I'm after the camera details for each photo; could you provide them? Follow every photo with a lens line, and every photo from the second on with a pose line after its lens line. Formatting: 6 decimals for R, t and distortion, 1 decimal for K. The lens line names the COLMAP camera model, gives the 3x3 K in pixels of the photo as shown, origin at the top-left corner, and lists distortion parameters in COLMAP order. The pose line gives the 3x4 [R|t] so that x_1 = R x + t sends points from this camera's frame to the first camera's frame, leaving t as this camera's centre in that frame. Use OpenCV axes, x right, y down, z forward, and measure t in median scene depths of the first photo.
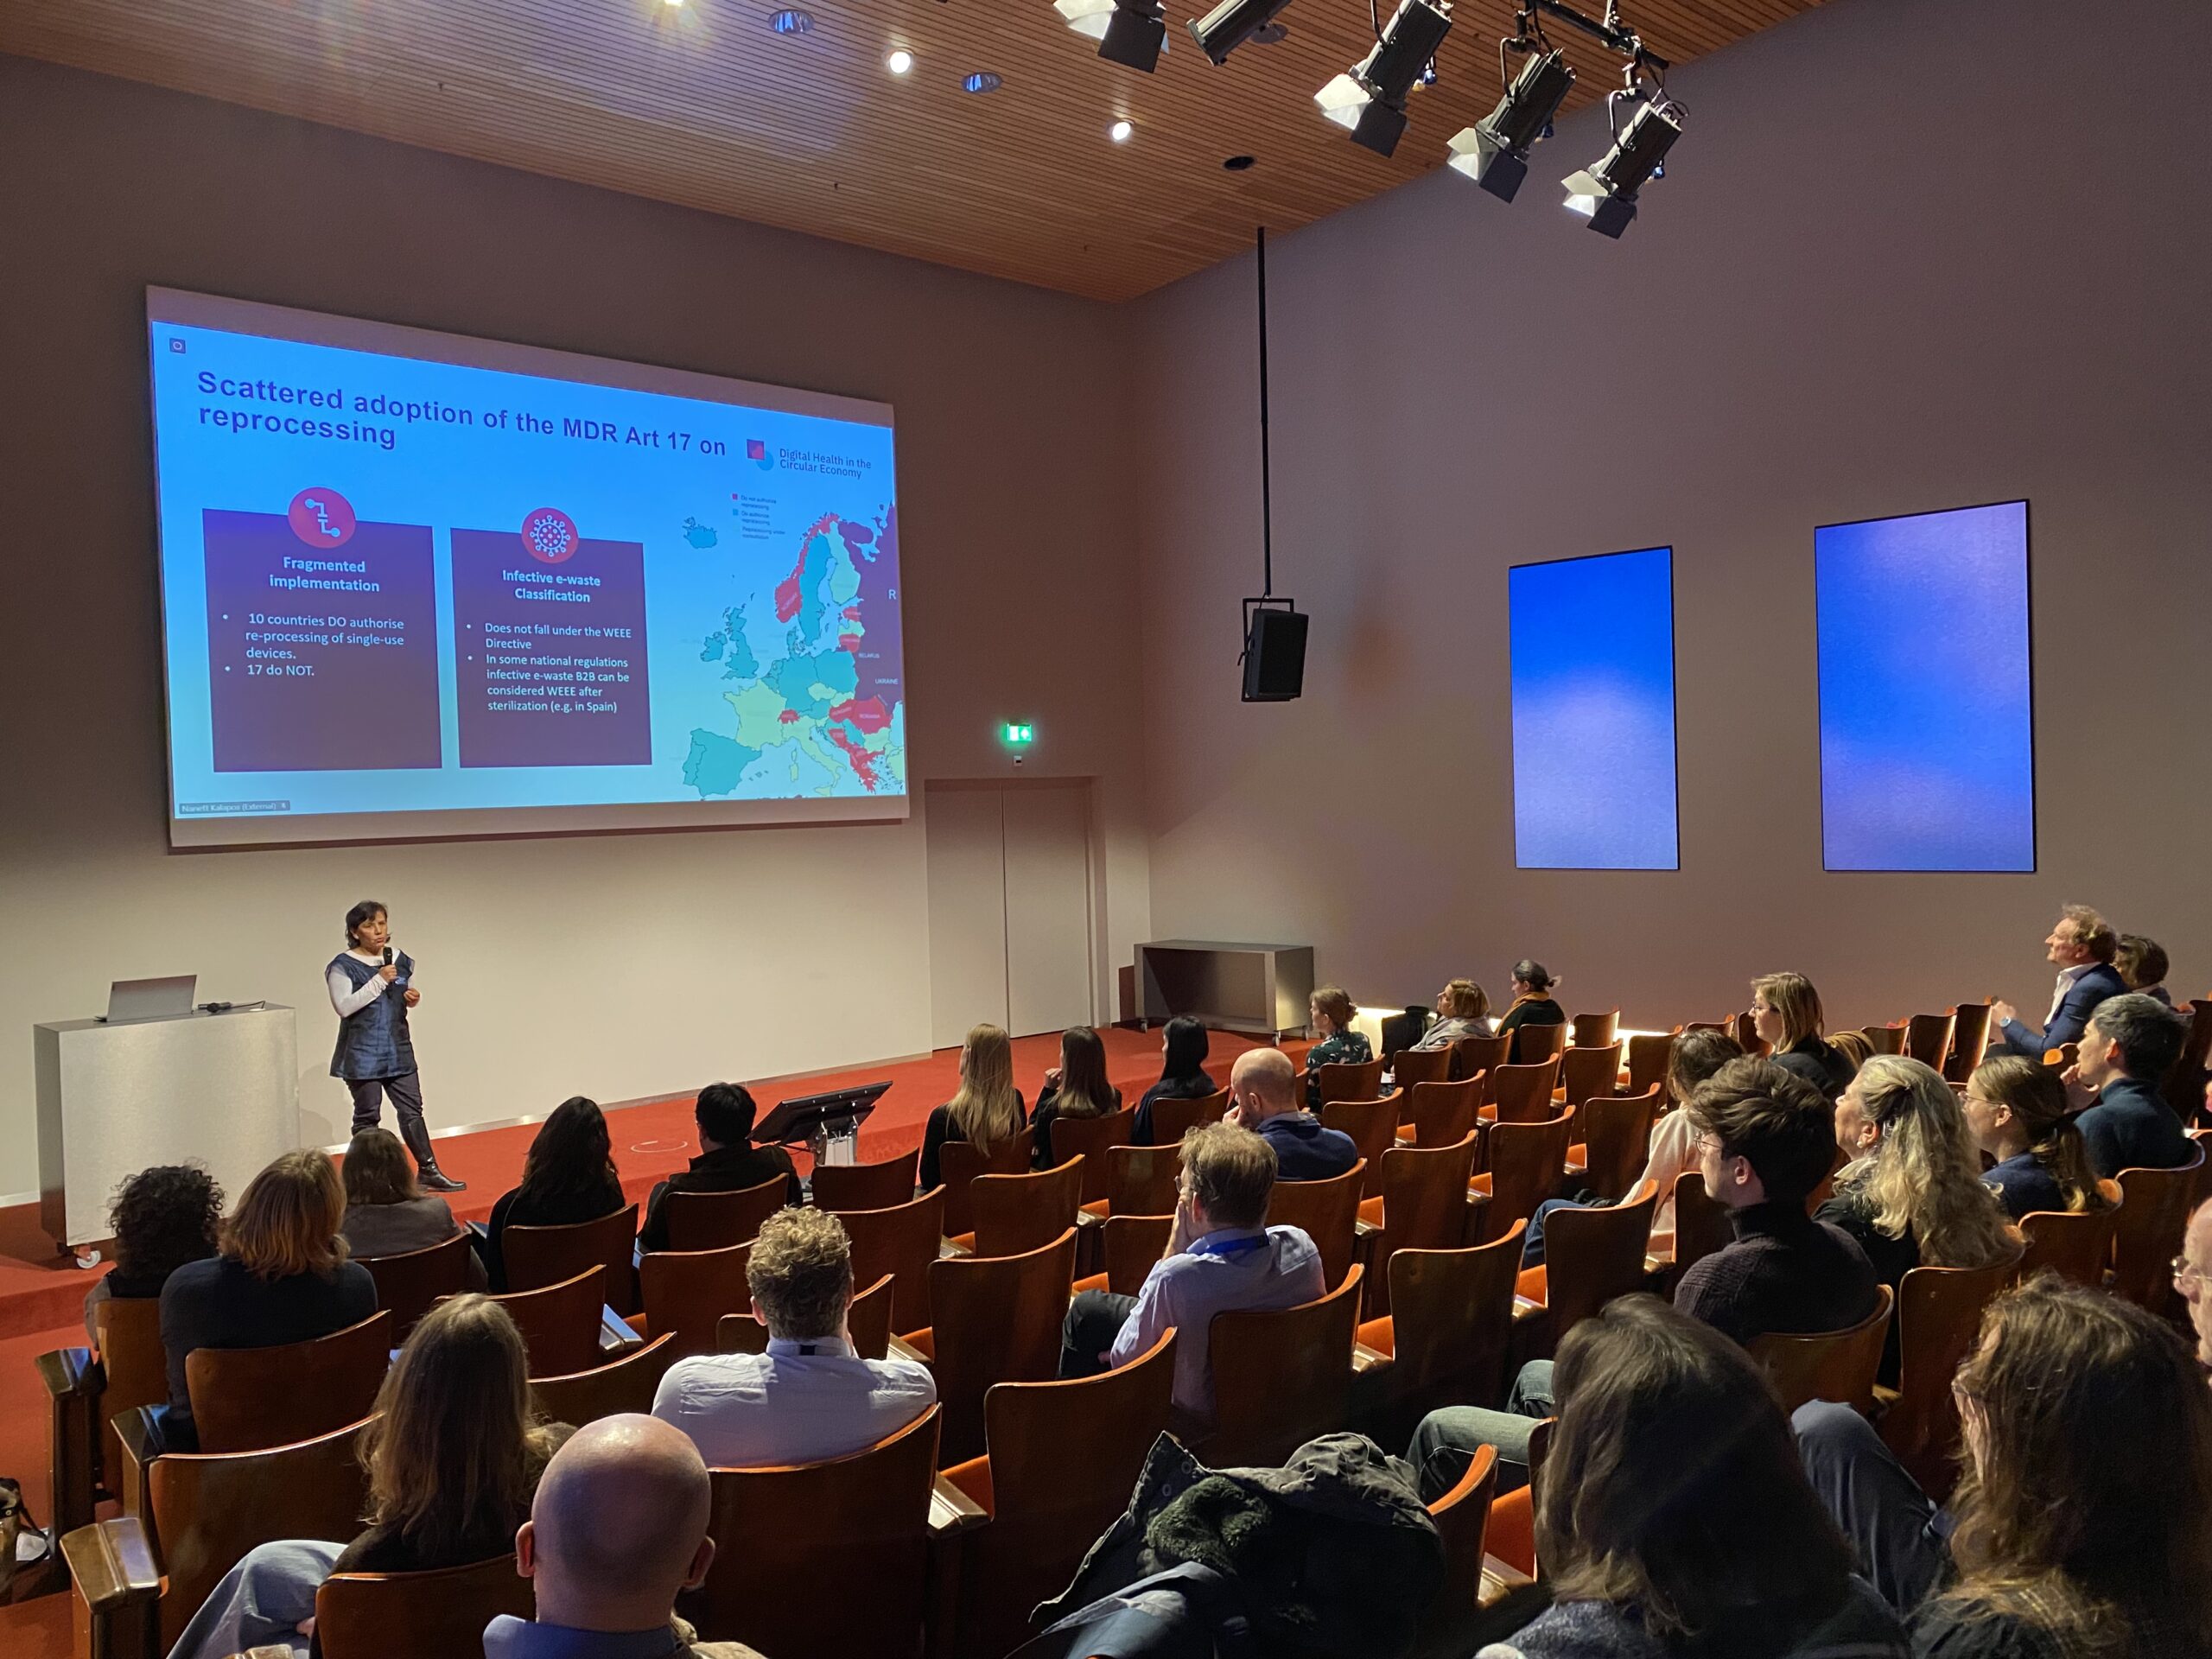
lens RADIAL K [[1694.6, 0, 1106.0], [0, 1694.6, 829.5], [0, 0, 1]] dist [0.008058, 0.000252]
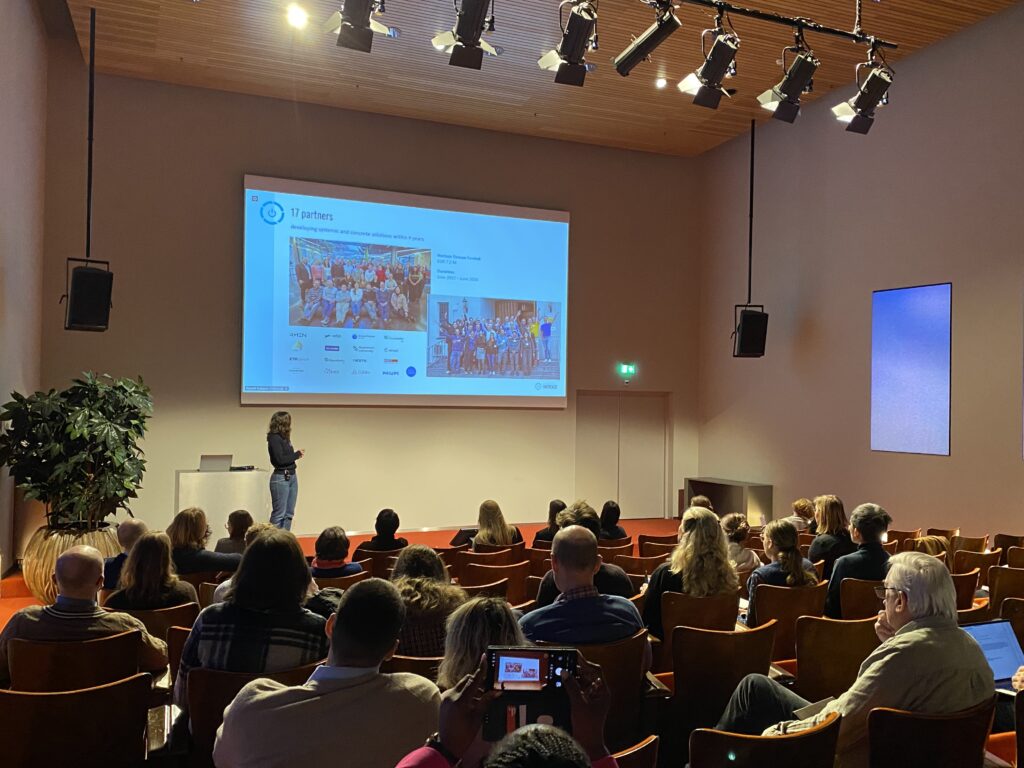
lens RADIAL K [[933.1, 0, 512.0], [0, 933.1, 384.0], [0, 0, 1]] dist [-0.000137, -0.009986]
pose [[0.950092, 0.039972, -0.309399, 0.183282], [-0.051361, 0.998266, -0.028750, 0.000687], [0.307714, 0.043207, 0.950497, -0.118359]]
